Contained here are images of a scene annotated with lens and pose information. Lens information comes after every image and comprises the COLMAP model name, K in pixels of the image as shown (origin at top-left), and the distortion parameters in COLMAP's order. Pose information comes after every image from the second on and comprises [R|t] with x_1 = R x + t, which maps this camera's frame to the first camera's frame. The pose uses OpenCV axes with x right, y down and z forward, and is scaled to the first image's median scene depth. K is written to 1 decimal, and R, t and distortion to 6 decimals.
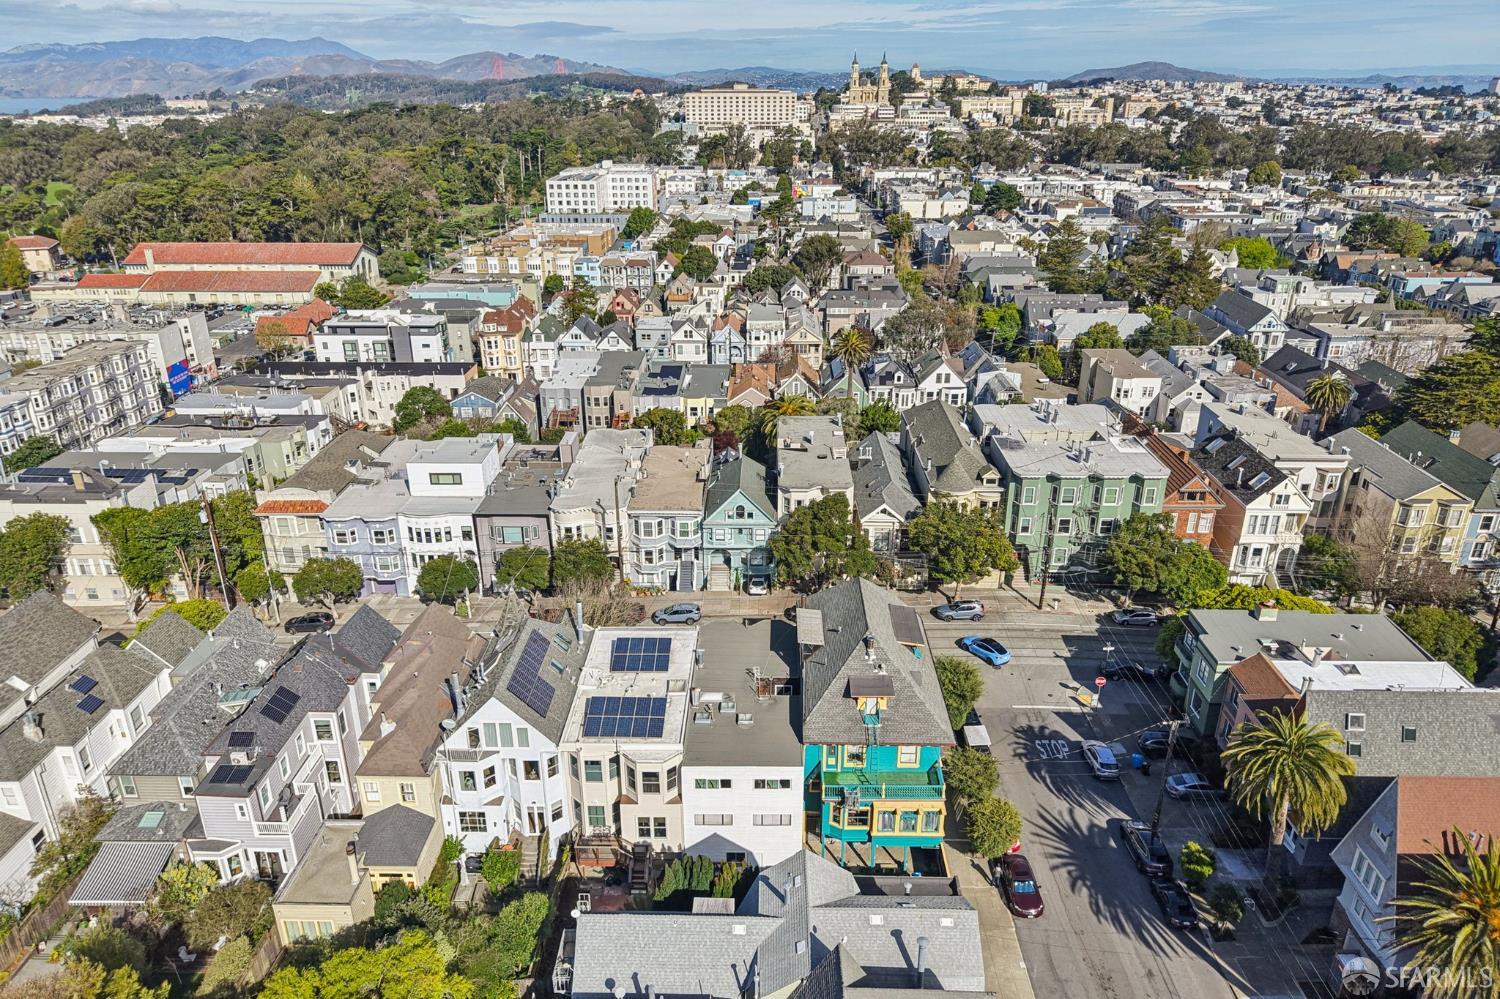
lens RADIAL K [[1004.8, 0, 764.9], [0, 1004.8, 483.8], [0, 0, 1]] dist [0.024782, -0.000730]
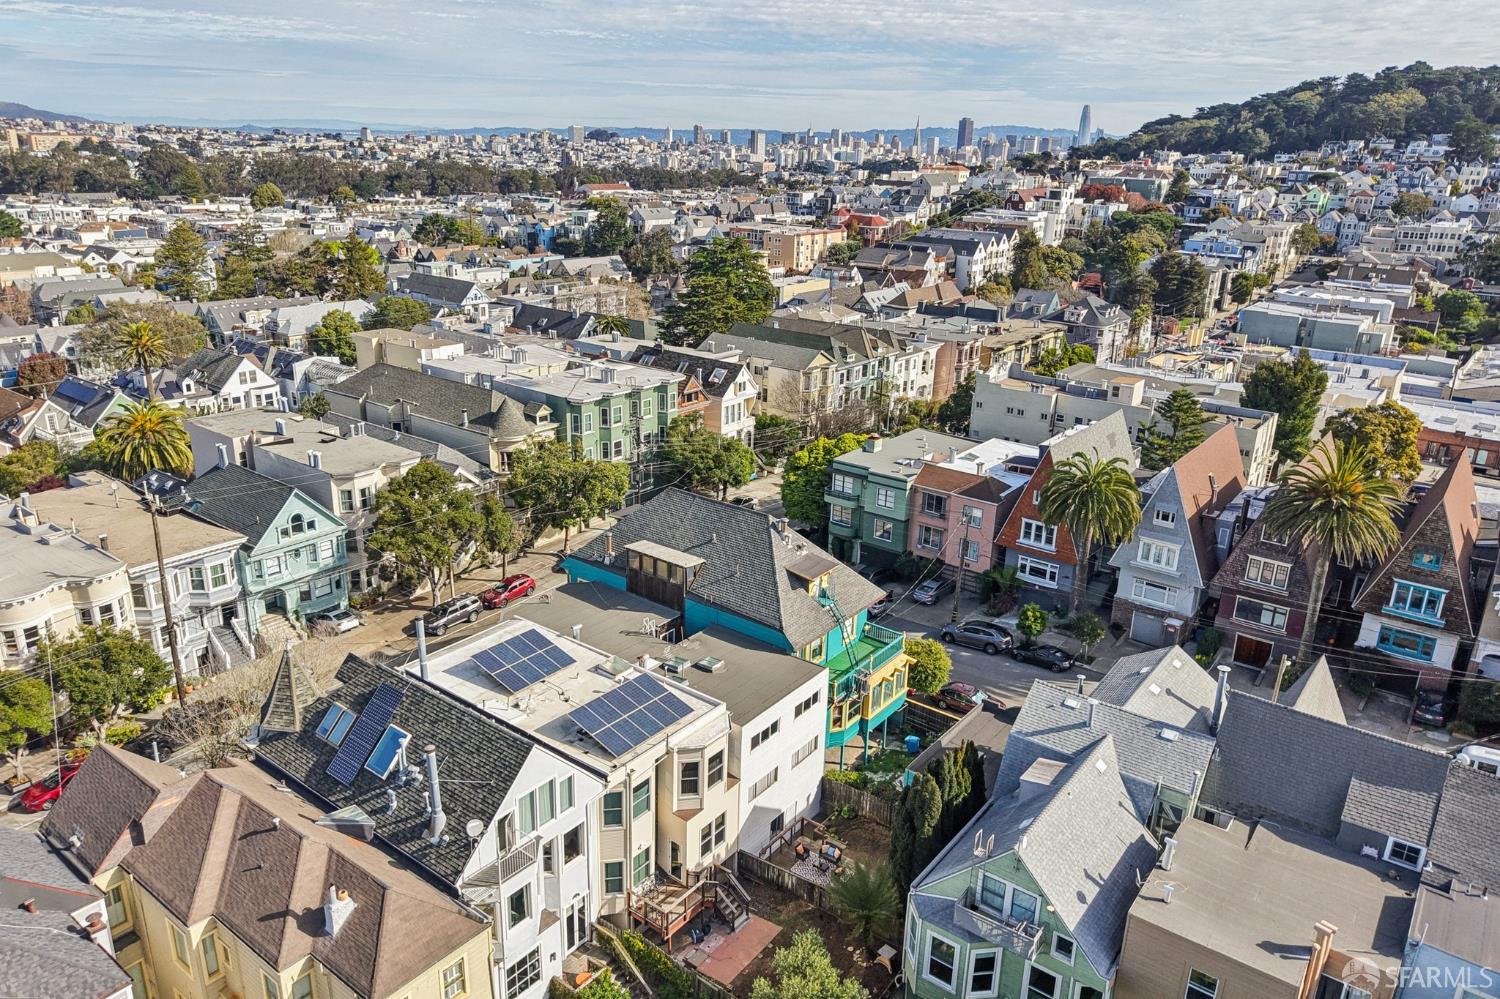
lens RADIAL K [[1031.8, 0, 756.8], [0, 1031.8, 501.6], [0, 0, 1]] dist [0.057150, -0.101541]
pose [[0.587924, -0.247605, 0.770089, -0.389024], [0.272969, 0.956887, 0.099267, 0.028642], [-0.761468, 0.151849, 0.630166, 0.298062]]
